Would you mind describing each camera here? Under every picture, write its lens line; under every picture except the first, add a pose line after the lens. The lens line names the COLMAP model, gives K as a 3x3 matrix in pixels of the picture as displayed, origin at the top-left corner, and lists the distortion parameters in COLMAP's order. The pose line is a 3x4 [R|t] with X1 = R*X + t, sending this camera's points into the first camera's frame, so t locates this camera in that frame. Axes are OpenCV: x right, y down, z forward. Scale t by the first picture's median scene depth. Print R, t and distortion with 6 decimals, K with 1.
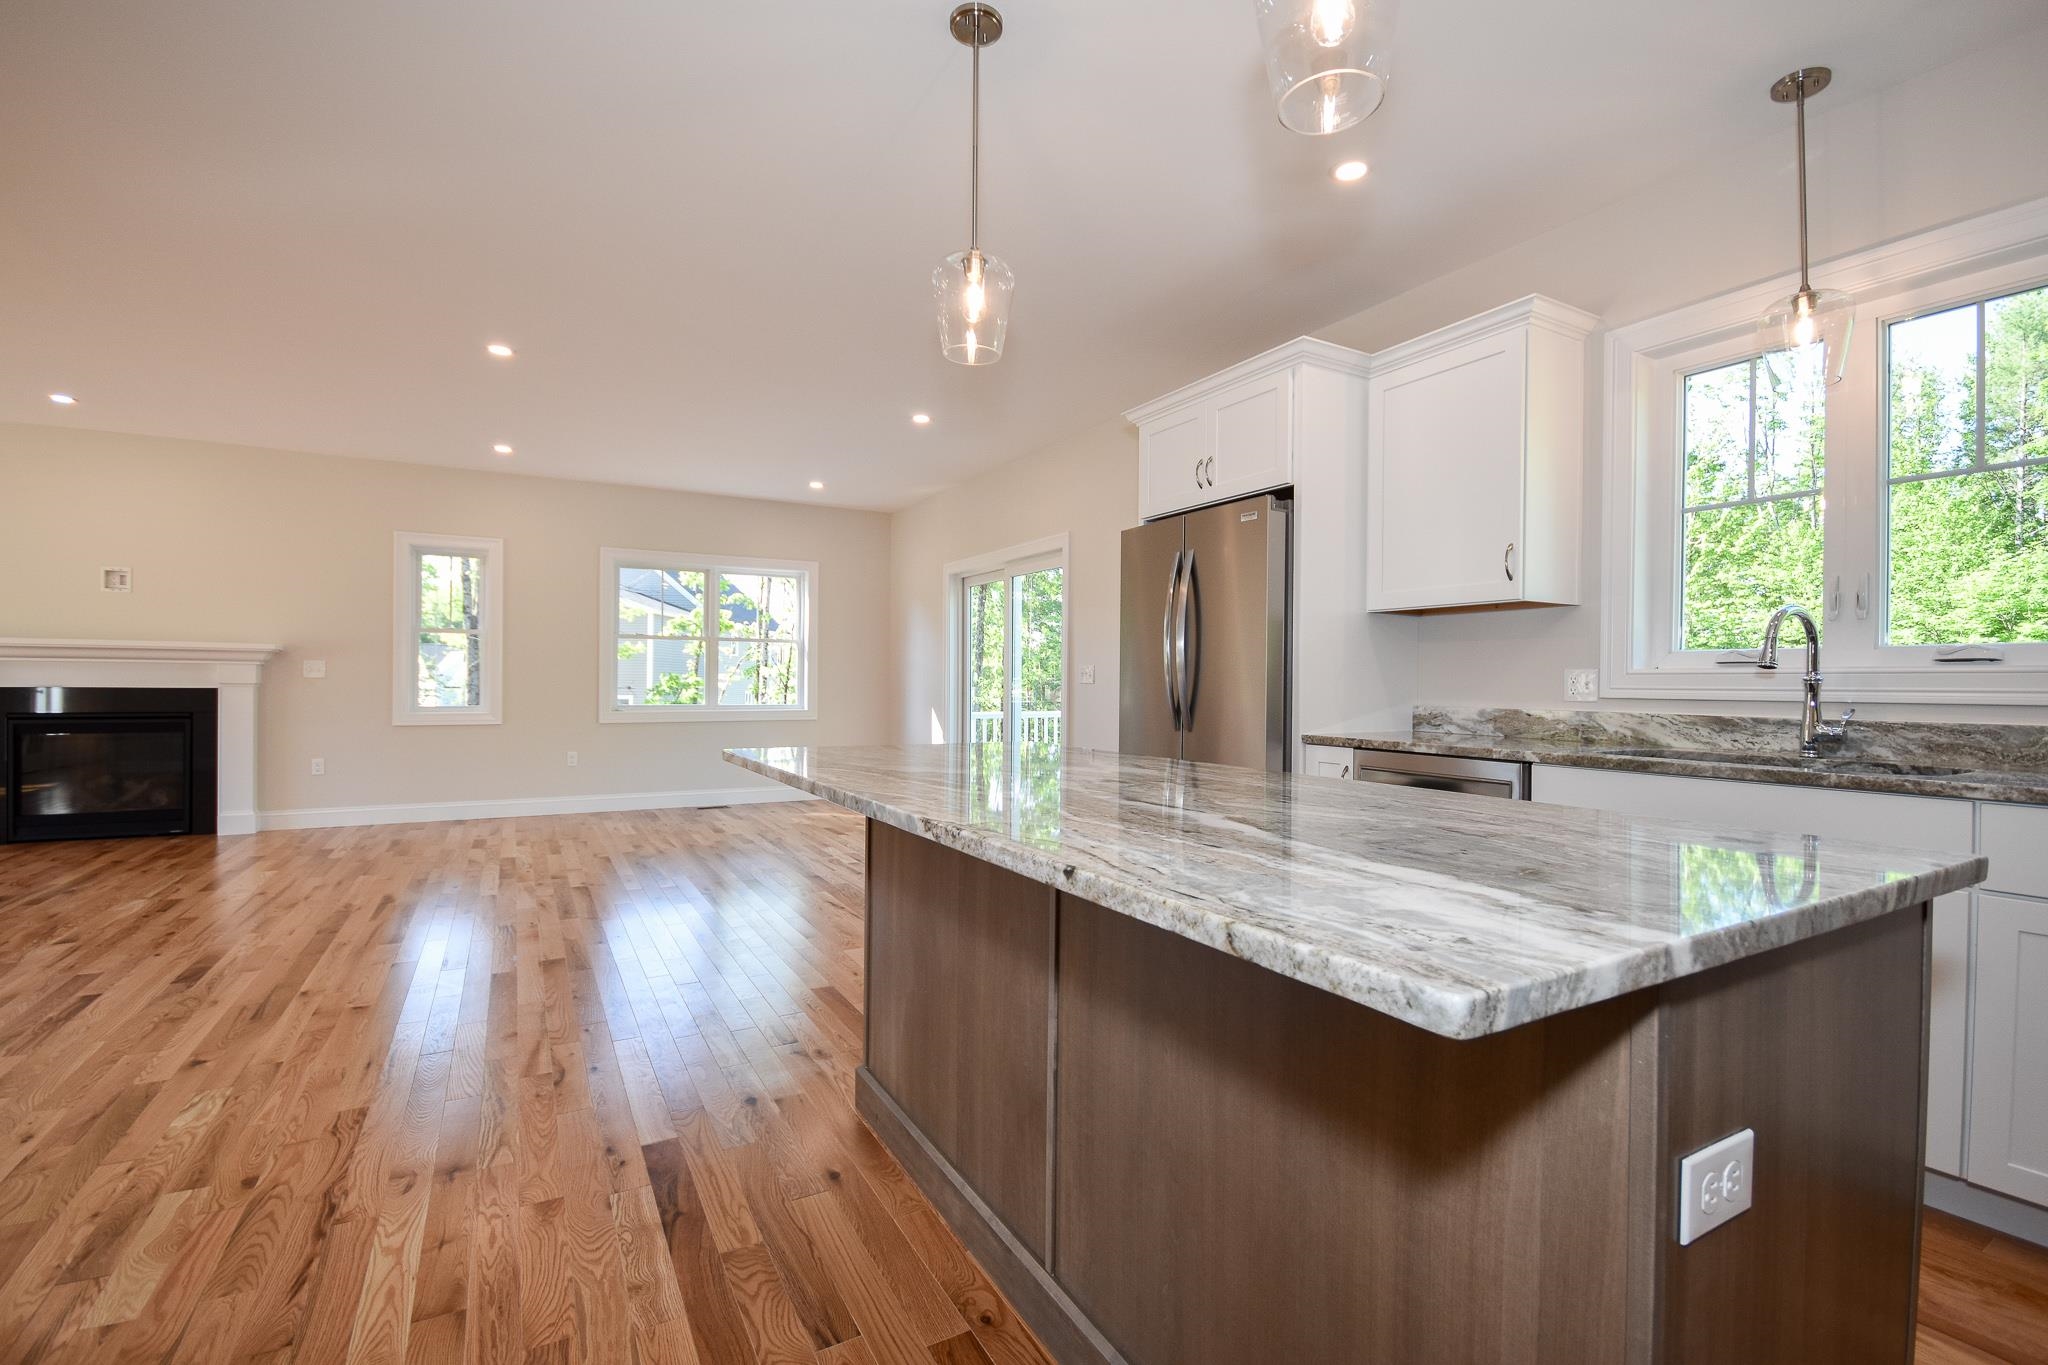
lens RADIAL K [[909.4, 0, 1036.0], [0, 909.4, 681.7], [0, 0, 1]] dist [0.003949, -0.008864]
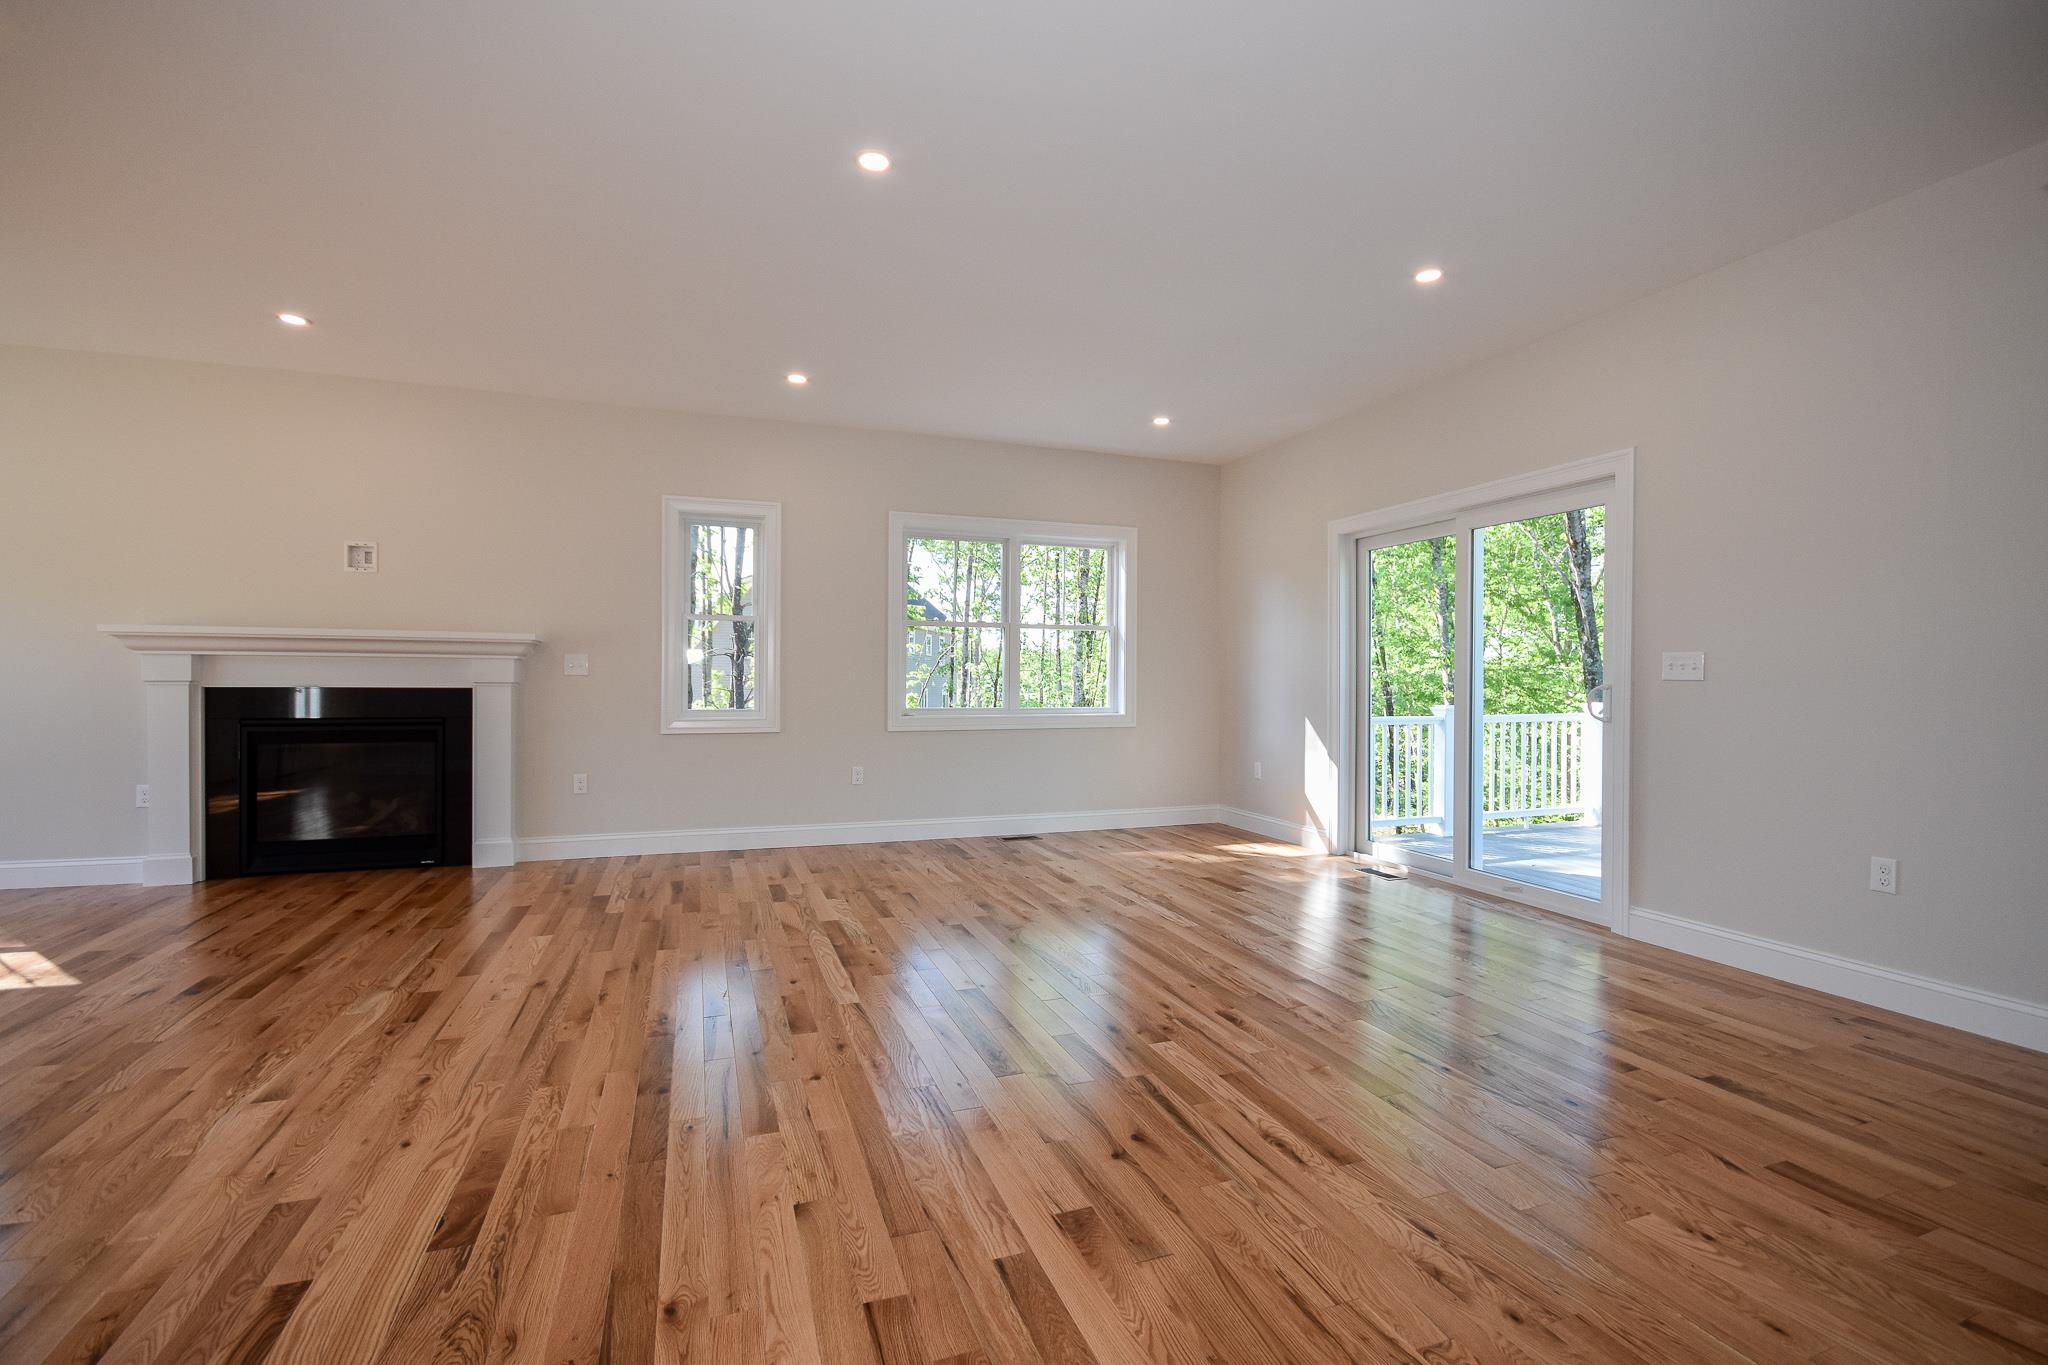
lens RADIAL K [[909.4, 0, 1032.6], [0, 909.4, 685.0], [0, 0, 1]] dist [0.003949, -0.008864]
pose [[0.985951, -0.000734, -0.167031, -0.400561], [0.001721, 0.999982, 0.005764, 0.000755], [0.167024, -0.005970, 0.985935, 0.414862]]
